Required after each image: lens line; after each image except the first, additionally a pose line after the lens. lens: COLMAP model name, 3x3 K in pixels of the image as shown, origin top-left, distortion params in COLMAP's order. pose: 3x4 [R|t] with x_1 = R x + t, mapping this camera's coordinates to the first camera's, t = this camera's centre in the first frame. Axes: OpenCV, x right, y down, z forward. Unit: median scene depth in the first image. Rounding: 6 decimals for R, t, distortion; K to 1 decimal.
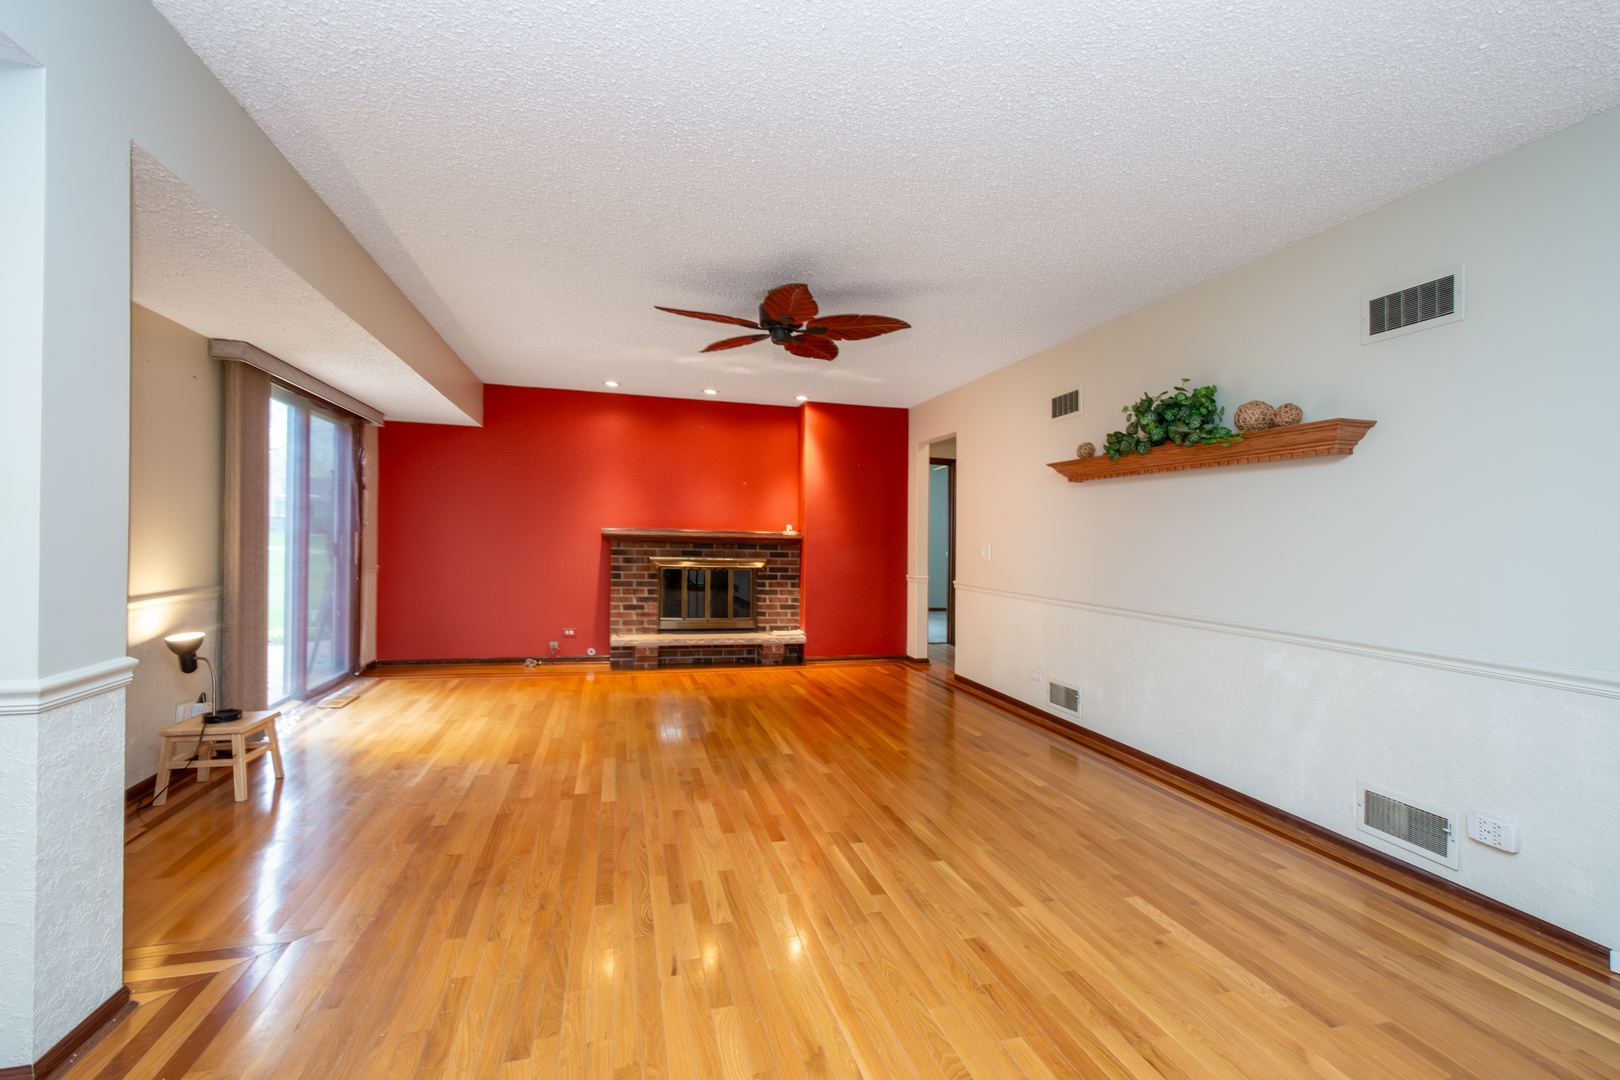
lens RADIAL K [[713.8, 0, 810.0], [0, 713.8, 540.0], [0, 0, 1]] dist [0.011491, -0.000110]
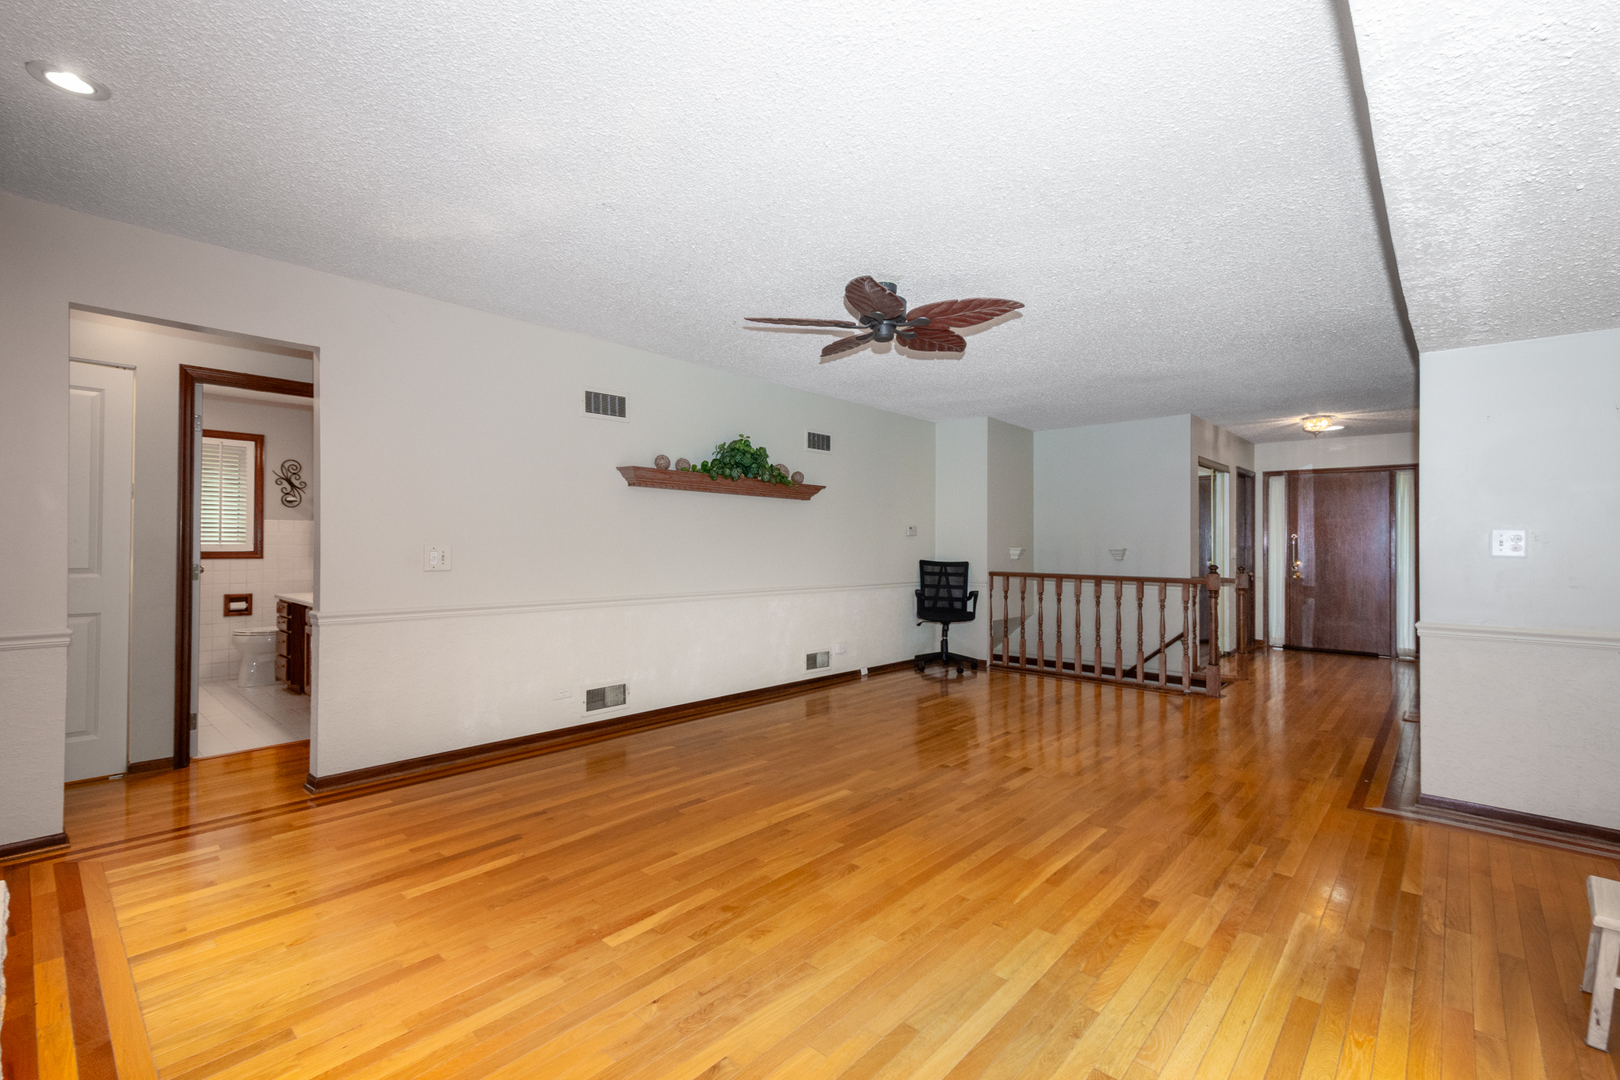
lens RADIAL K [[713.8, 0, 810.0], [0, 713.8, 540.0], [0, 0, 1]] dist [0.011491, -0.000110]
pose [[-0.540458, -0.022356, 0.841074, -0.425962], [-0.019433, 0.999712, 0.014086, -0.014418], [-0.841146, -0.008732, -0.540737, 0.871419]]
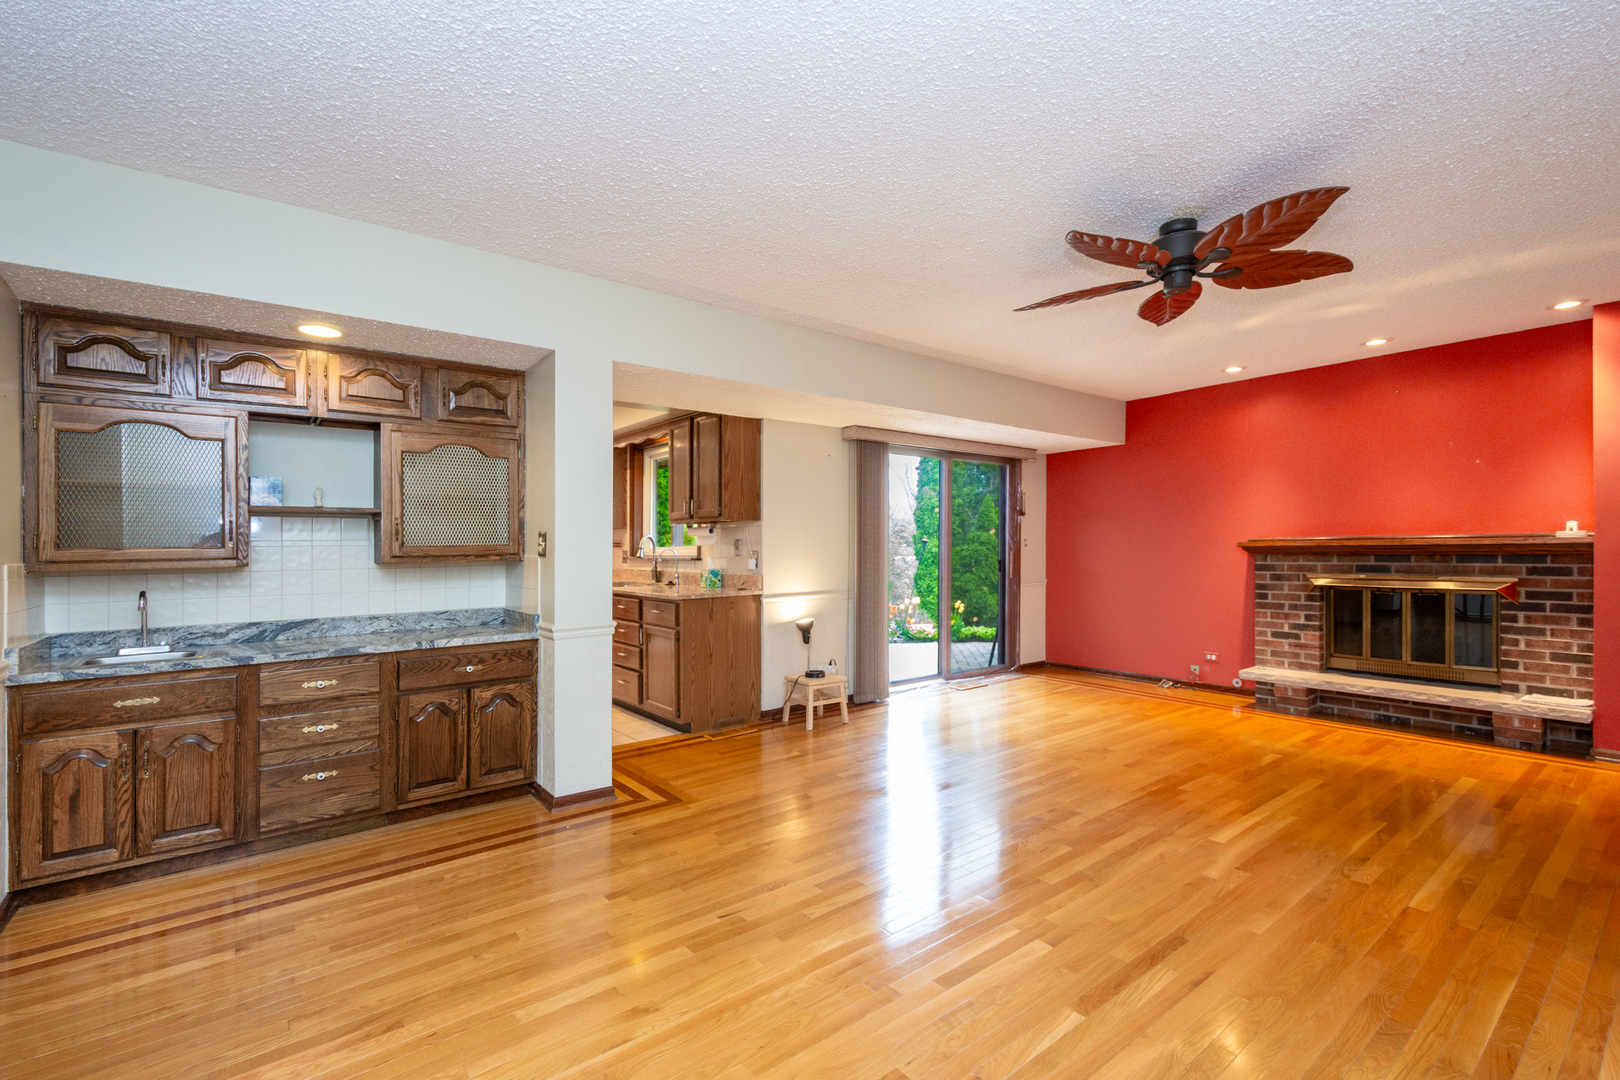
lens RADIAL K [[699.5, 0, 806.0], [0, 699.5, 550.4], [0, 0, 1]] dist [0.002826, -0.000081]
pose [[0.393354, -0.025374, -0.919037, 0.271468], [0.016782, 0.999651, -0.020417, 0.004970], [0.919234, -0.007392, 0.393642, 0.190879]]
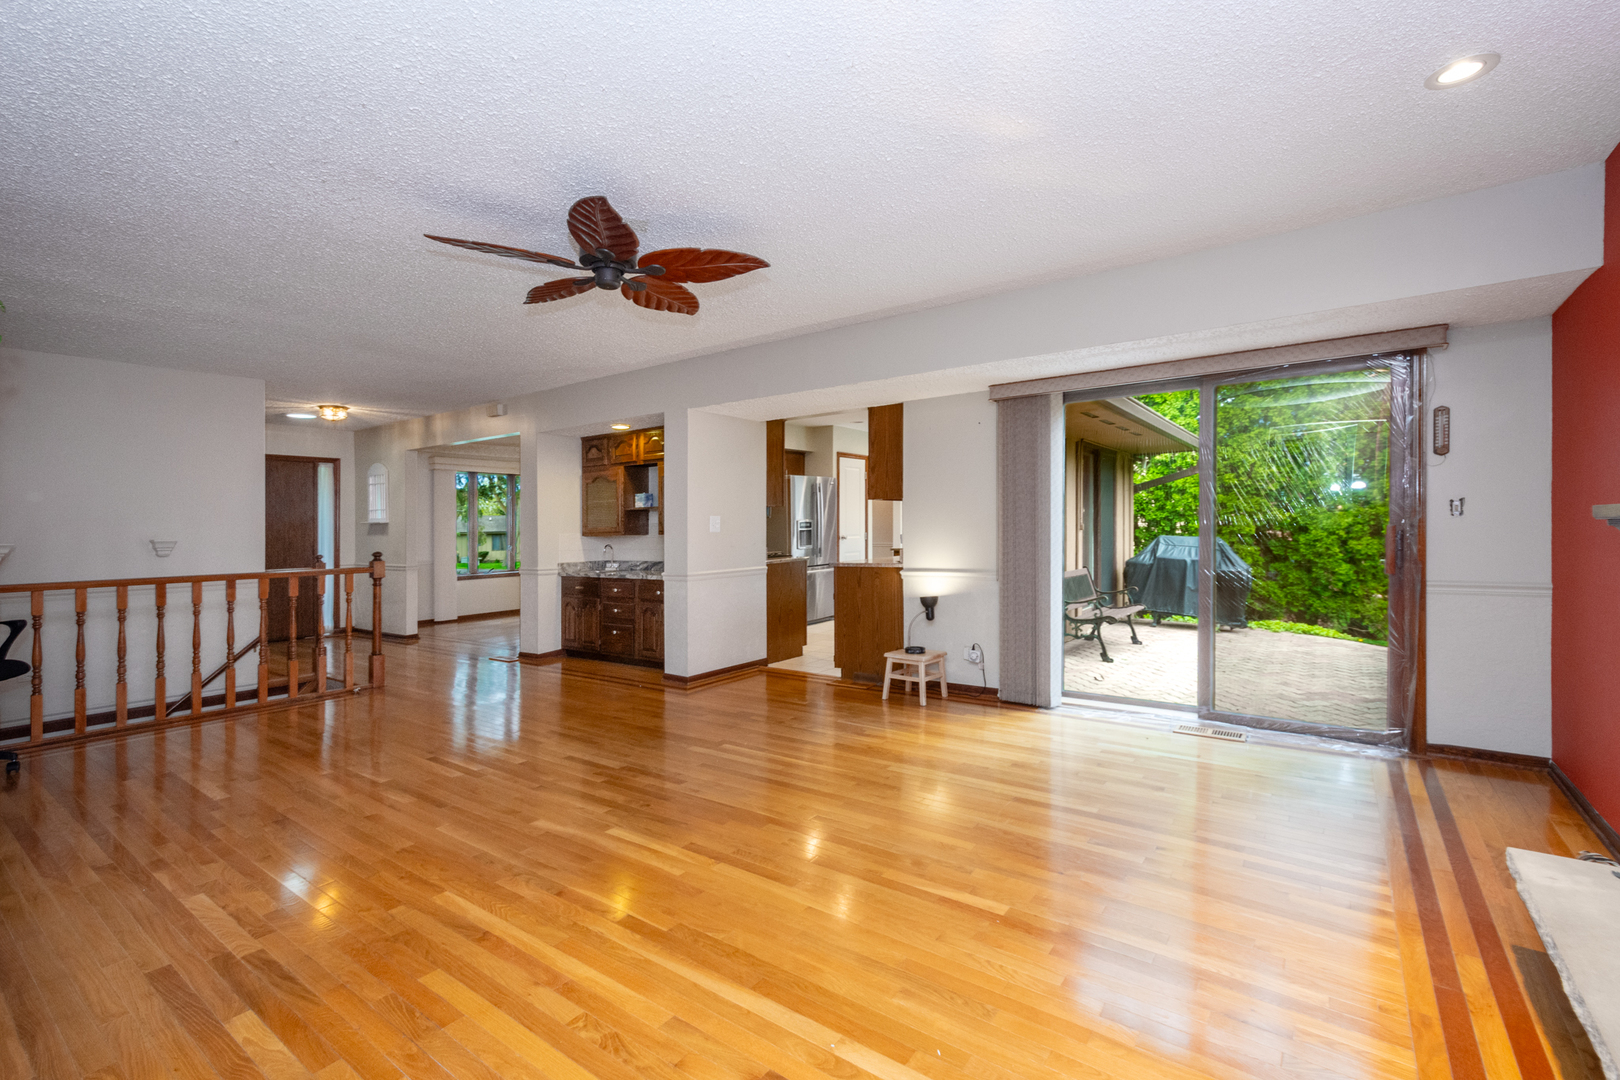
lens RADIAL K [[725.8, 0, 813.0], [0, 725.8, 522.6], [0, 0, 1]] dist [0.002094, 0.000049]
pose [[-0.781428, -0.008850, -0.623932, 0.154617], [0.002257, 0.999853, -0.017010, -0.000335], [0.623991, -0.014700, -0.781293, 0.977138]]
